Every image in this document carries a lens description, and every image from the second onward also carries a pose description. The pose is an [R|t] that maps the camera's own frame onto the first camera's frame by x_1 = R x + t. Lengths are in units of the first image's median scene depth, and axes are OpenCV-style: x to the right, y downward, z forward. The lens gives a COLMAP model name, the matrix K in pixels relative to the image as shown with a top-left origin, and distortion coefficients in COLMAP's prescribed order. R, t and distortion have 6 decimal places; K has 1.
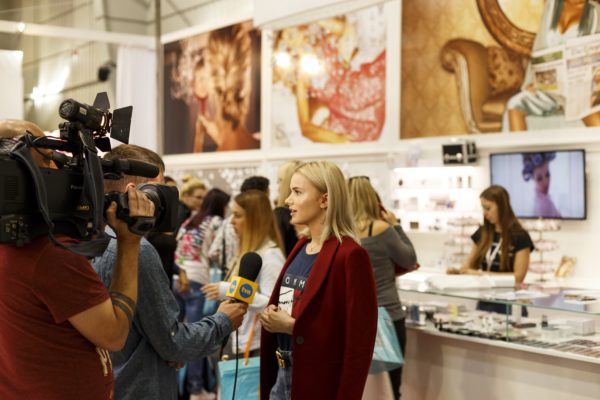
lens RADIAL K [[865.9, 0, 300.0], [0, 865.9, 200.0], [0, 0, 1]] dist [-0.005525, -0.039663]
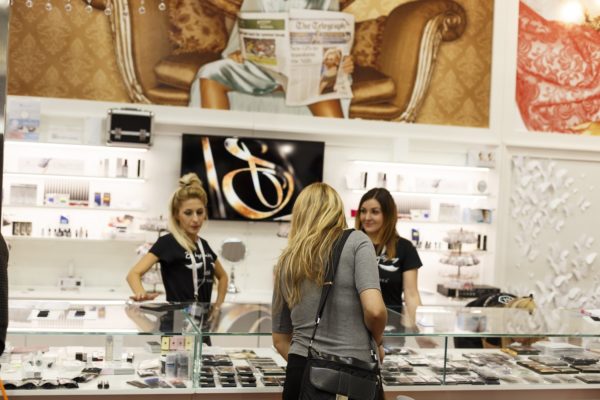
lens RADIAL K [[865.9, 0, 300.0], [0, 865.9, 200.0], [0, 0, 1]] dist [-0.005525, -0.039663]
pose [[0.387829, -0.003631, 0.921724, -0.411262], [-0.041842, 0.998892, 0.021540, -0.015762], [-0.920781, -0.046921, 0.387247, 0.582688]]
